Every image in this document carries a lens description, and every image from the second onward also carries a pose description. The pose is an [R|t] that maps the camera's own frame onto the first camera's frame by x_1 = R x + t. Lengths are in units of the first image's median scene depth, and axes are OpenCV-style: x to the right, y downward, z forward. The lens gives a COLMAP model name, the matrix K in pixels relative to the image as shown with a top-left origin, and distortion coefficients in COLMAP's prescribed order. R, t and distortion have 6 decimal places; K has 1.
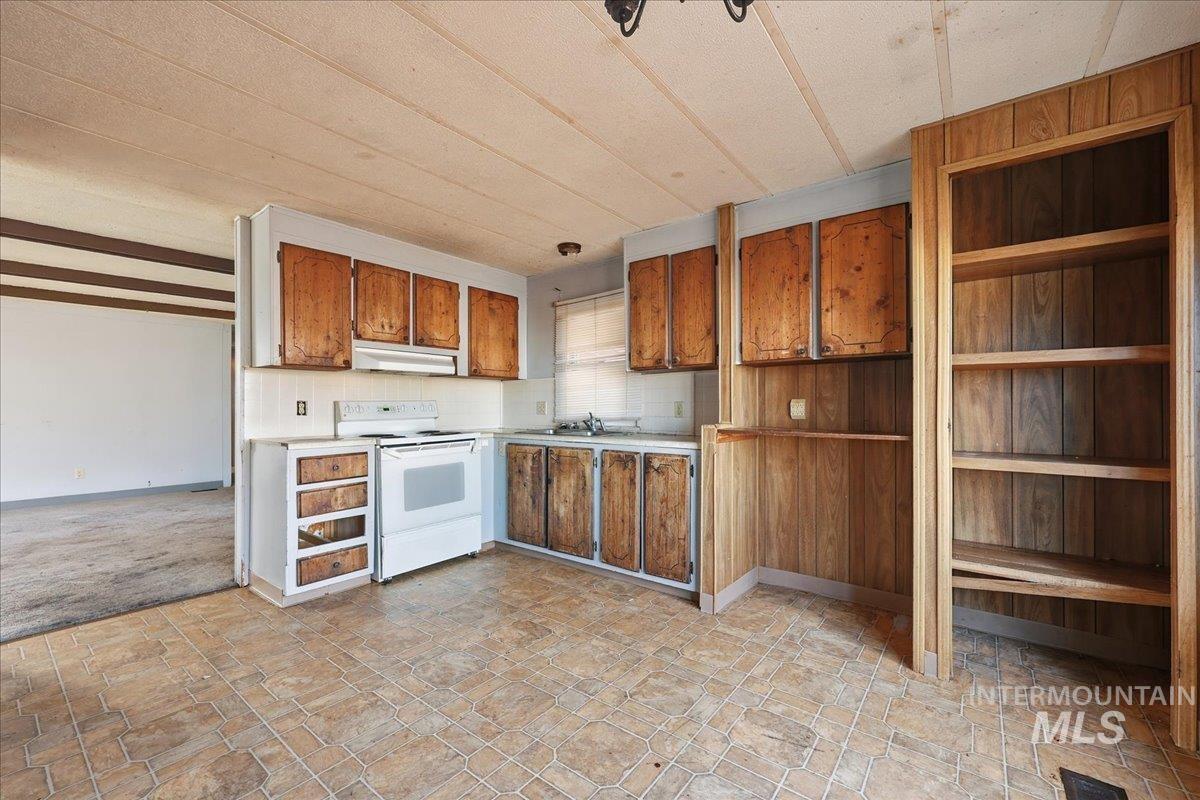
lens RADIAL K [[502.2, 0, 598.5], [0, 502.2, 405.0], [0, 0, 1]] dist [-0.000145, -0.000020]
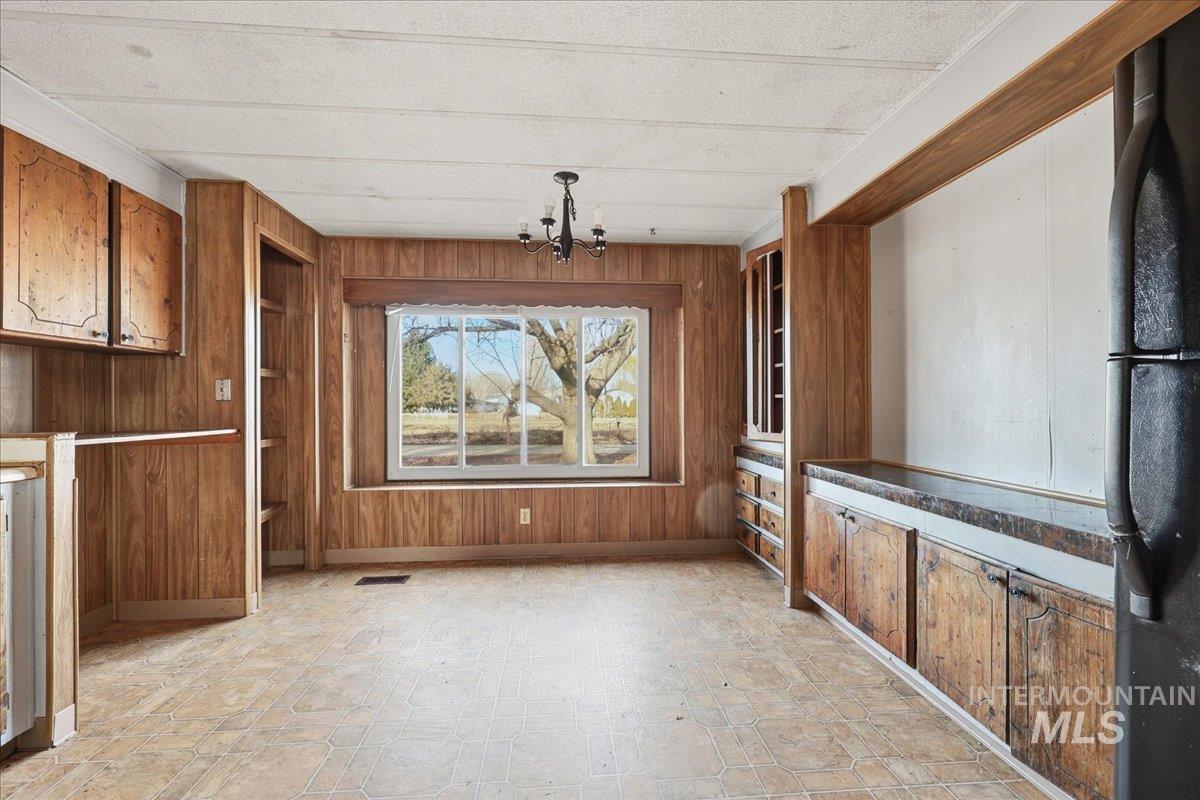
lens RADIAL K [[502.2, 0, 595.4], [0, 502.2, 404.6], [0, 0, 1]] dist [-0.000145, -0.000020]
pose [[-0.681267, 0.003494, 0.732027, -0.744337], [0.005128, 0.999987, -0.000001, 0.008003], [-0.732017, 0.003753, -0.681276, 1.034896]]
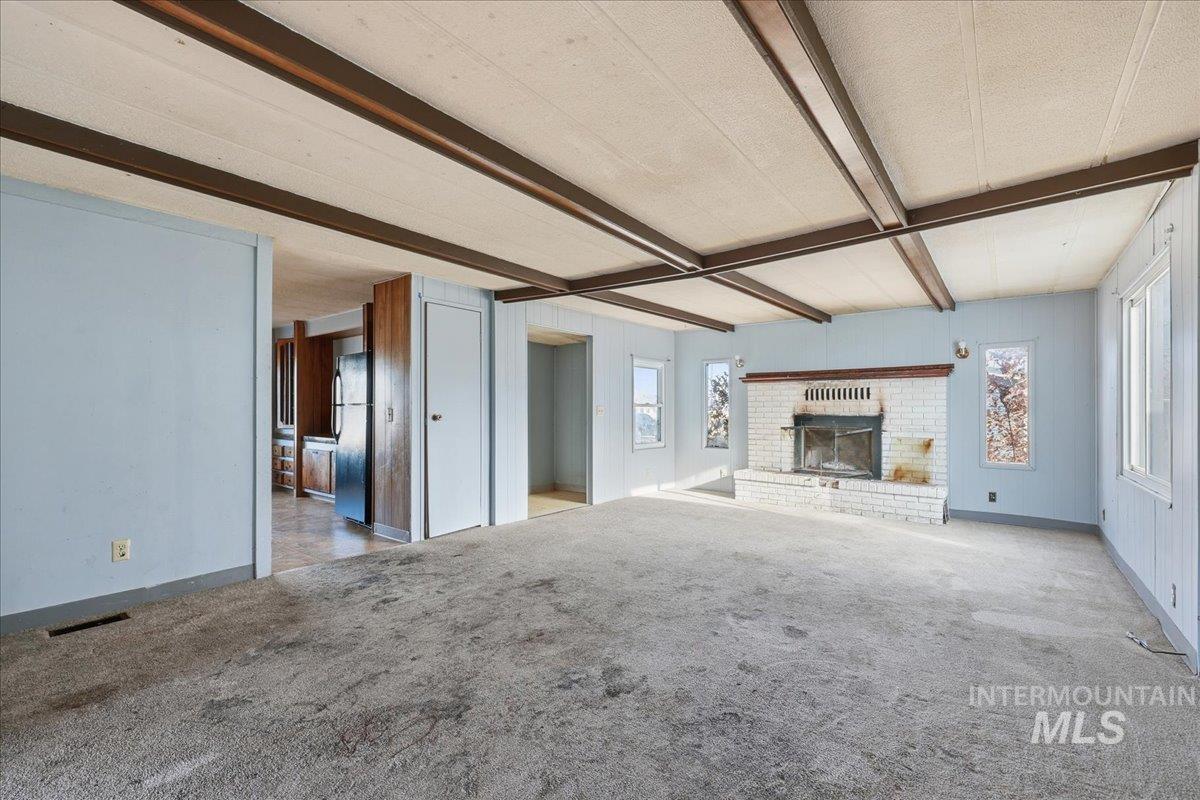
lens RADIAL K [[502.2, 0, 599.4], [0, 502.2, 404.8], [0, 0, 1]] dist [-0.000145, -0.000020]
pose [[-0.999952, -0.001660, -0.009613, -1.799402], [-0.001551, 0.999934, -0.011373, 0.001180], [0.009631, -0.011358, -0.999889, 2.629239]]
